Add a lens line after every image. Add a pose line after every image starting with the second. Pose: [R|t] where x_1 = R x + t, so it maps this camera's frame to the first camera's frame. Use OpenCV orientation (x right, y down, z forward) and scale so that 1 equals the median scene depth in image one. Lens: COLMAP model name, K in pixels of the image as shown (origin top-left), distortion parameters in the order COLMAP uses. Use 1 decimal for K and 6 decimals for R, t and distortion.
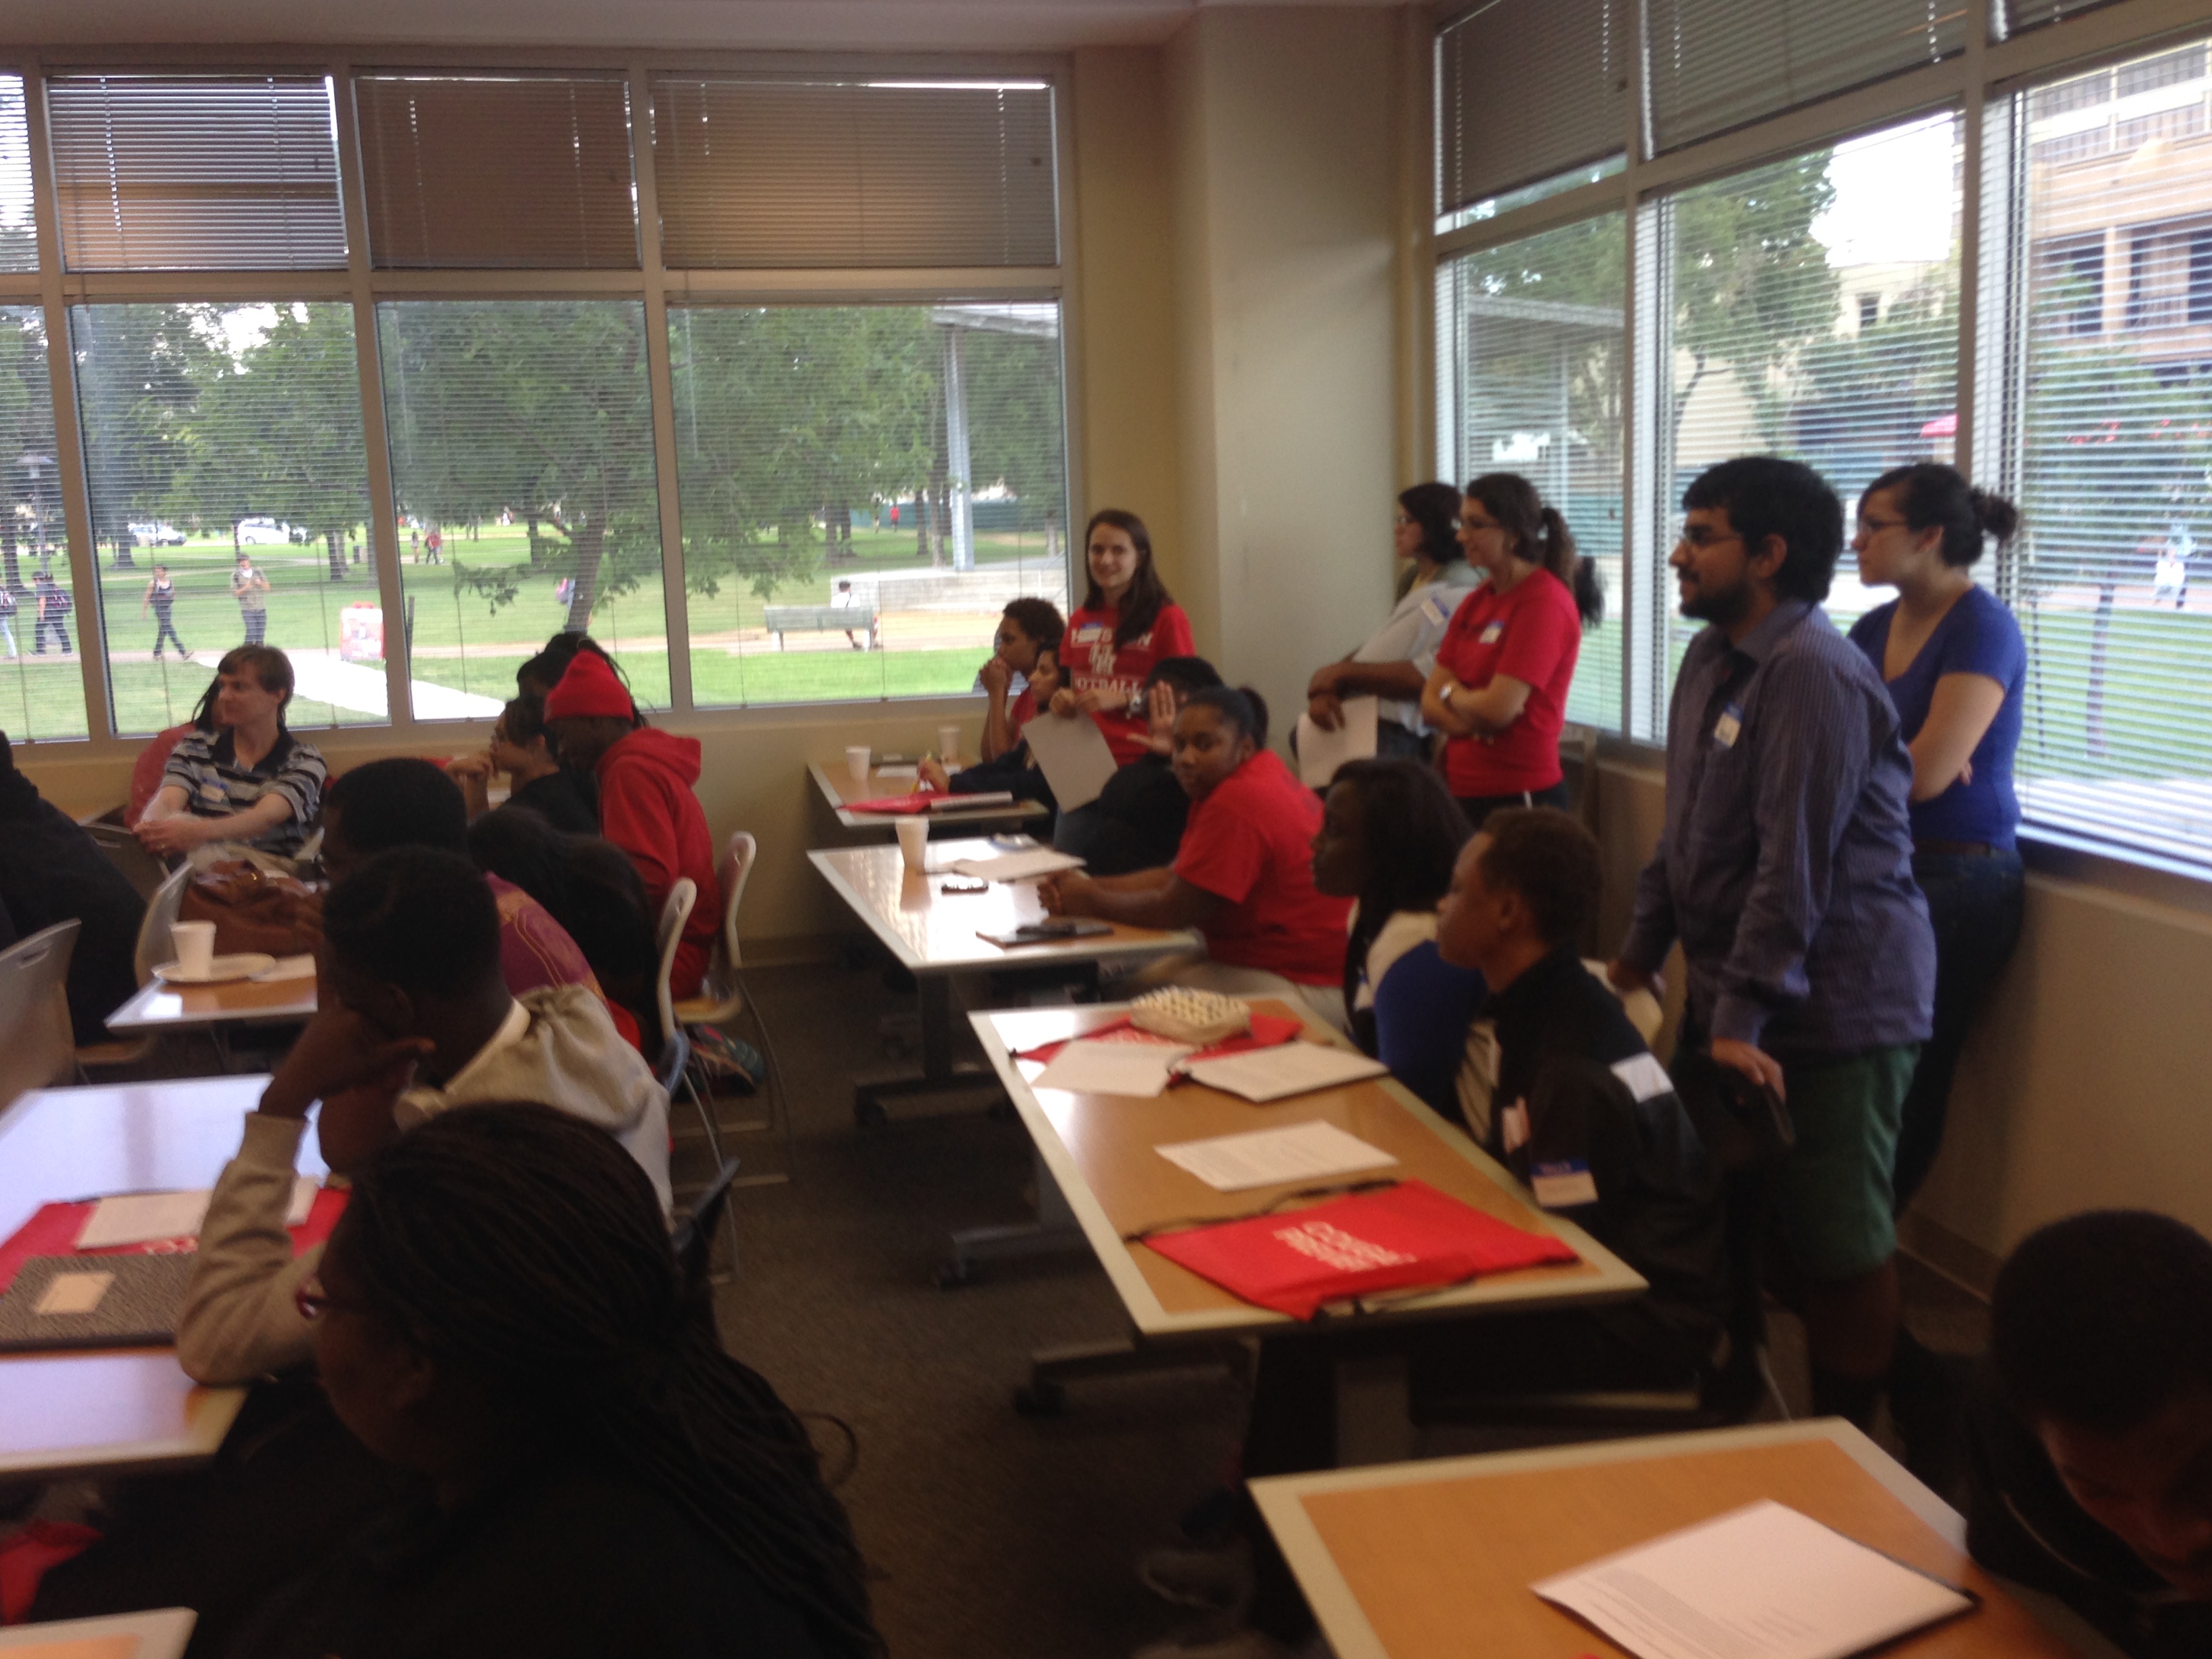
lens RADIAL K [[2219.1, 0, 1106.0], [0, 2219.1, 829.5], [0, 0, 1]] dist [0.152019, -0.172625]
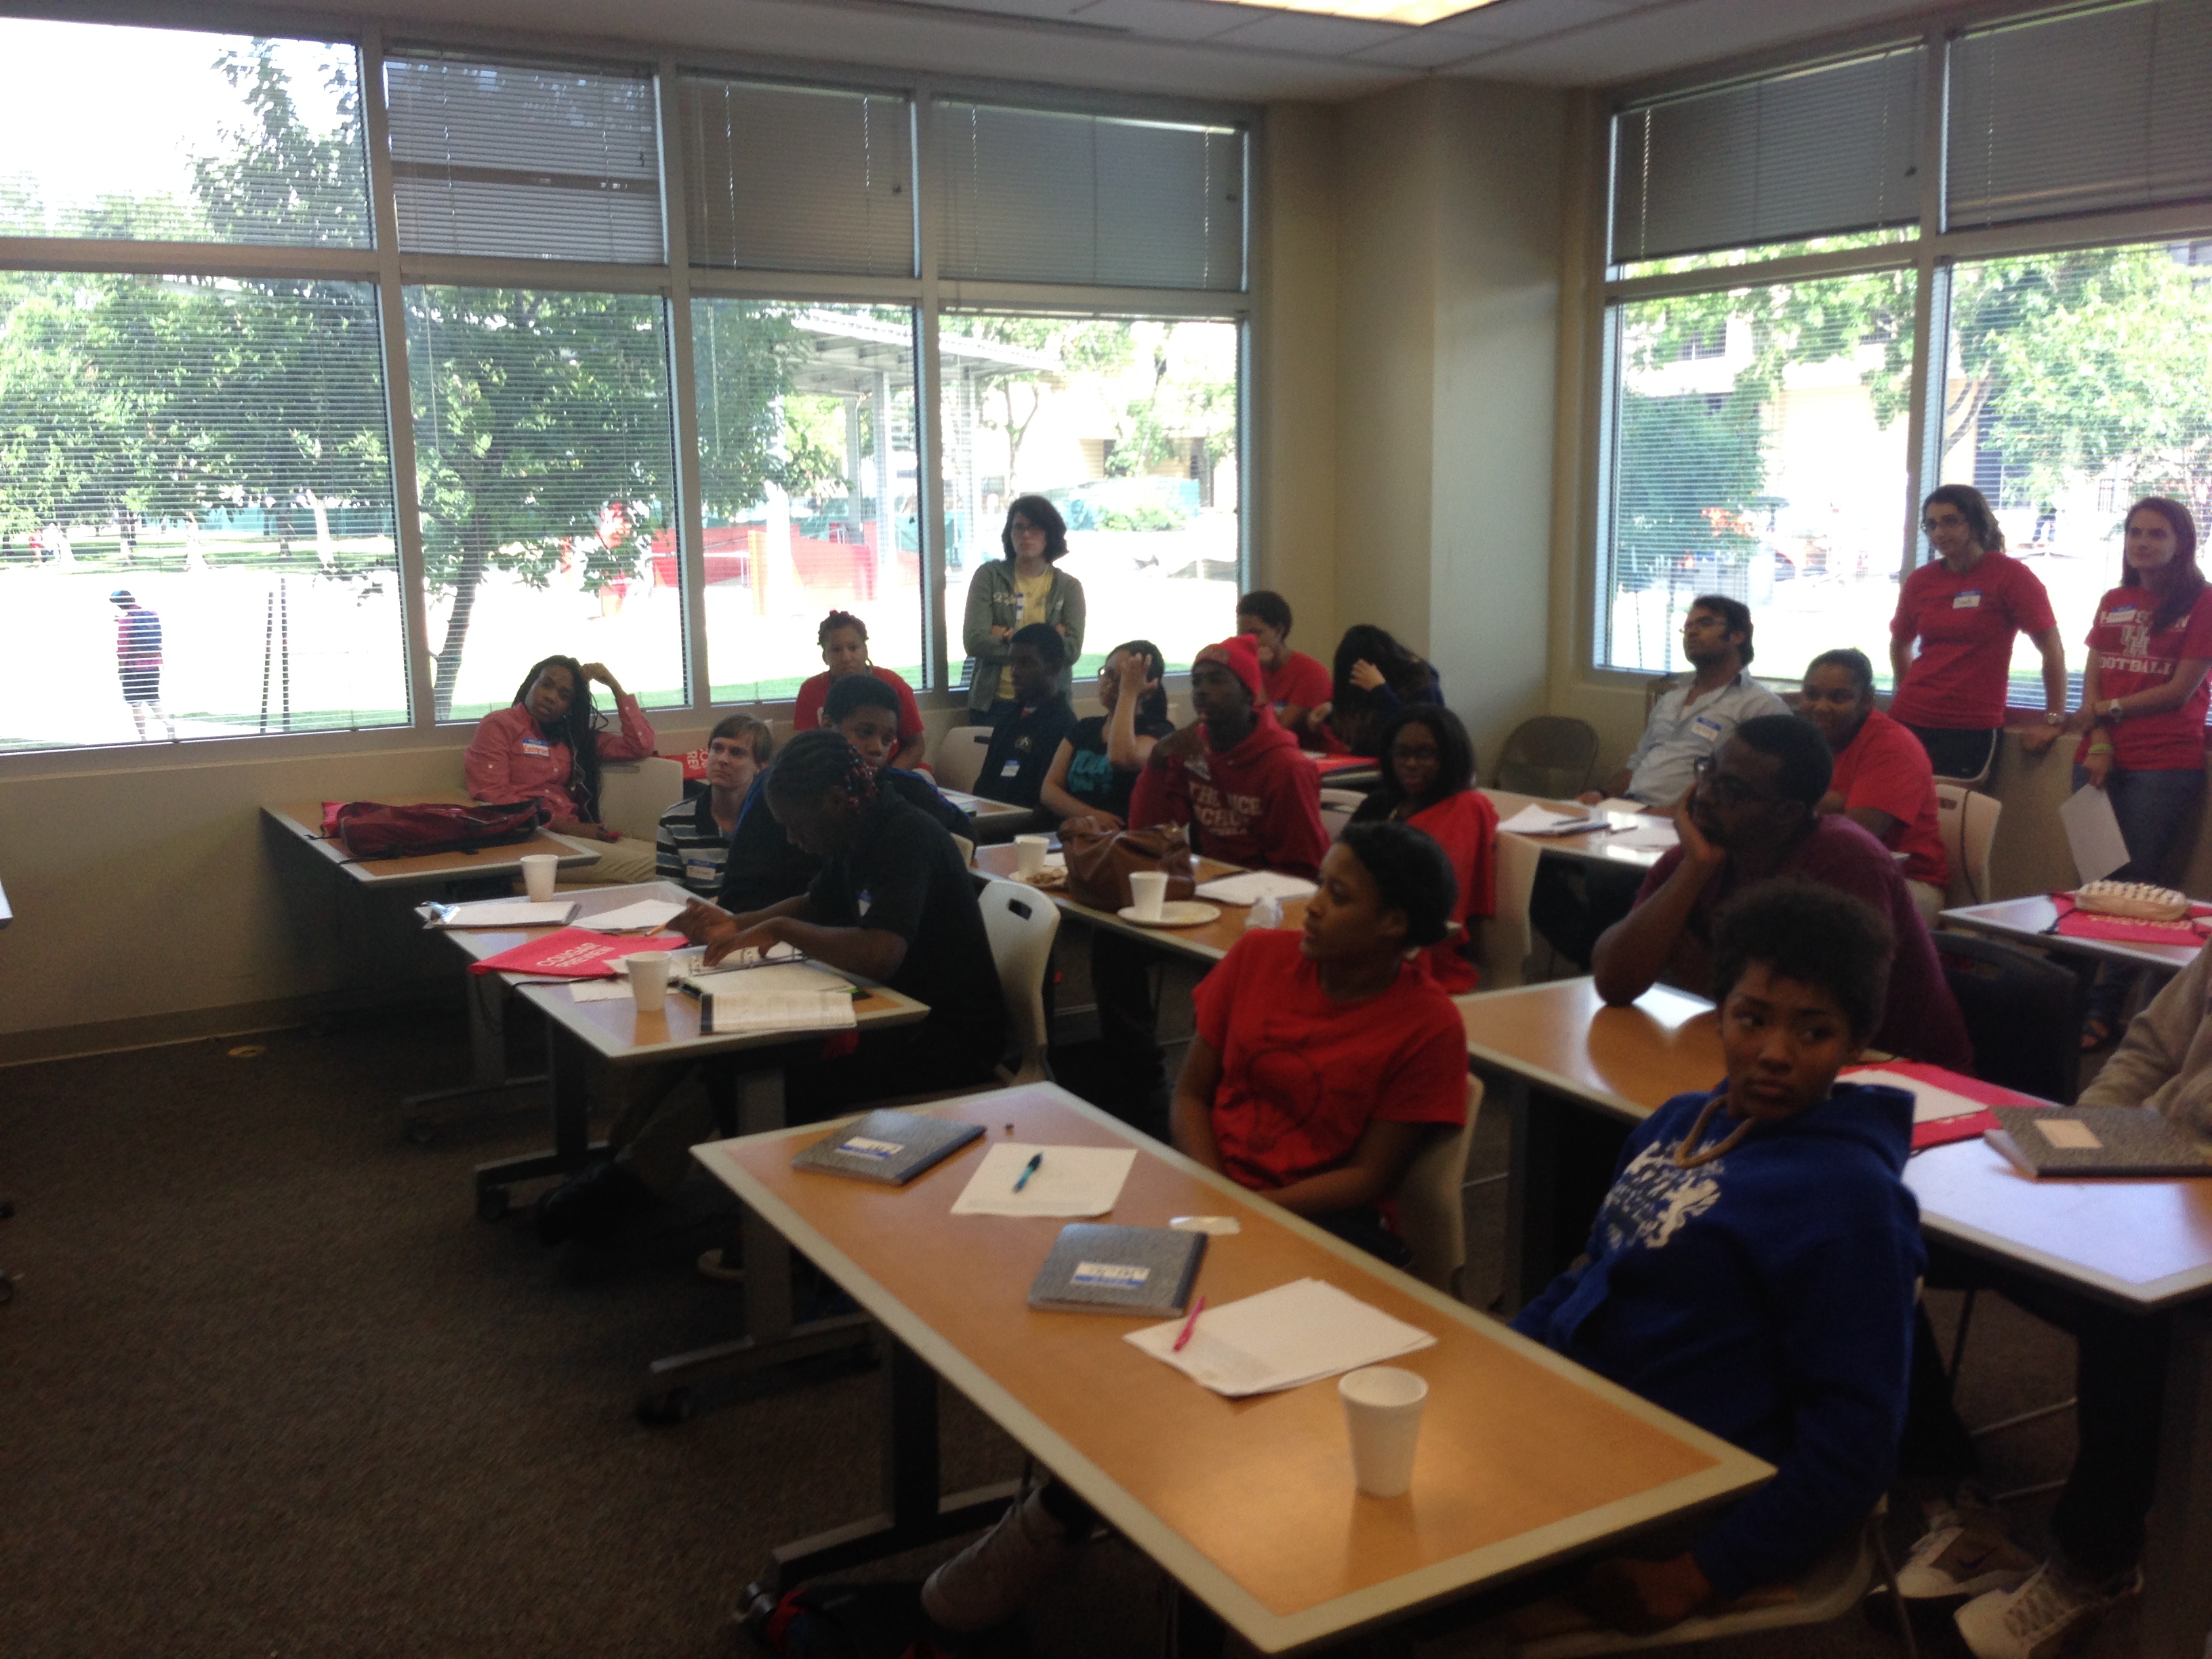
lens RADIAL K [[2000.7, 0, 1129.2], [0, 2000.7, 840.9], [0, 0, 1]] dist [0.184184, -0.314691]
pose [[0.941539, -0.039273, 0.334608, -0.465981], [0.034793, 0.999207, 0.019374, 0.004433], [-0.335104, -0.006599, 0.942158, 0.055092]]
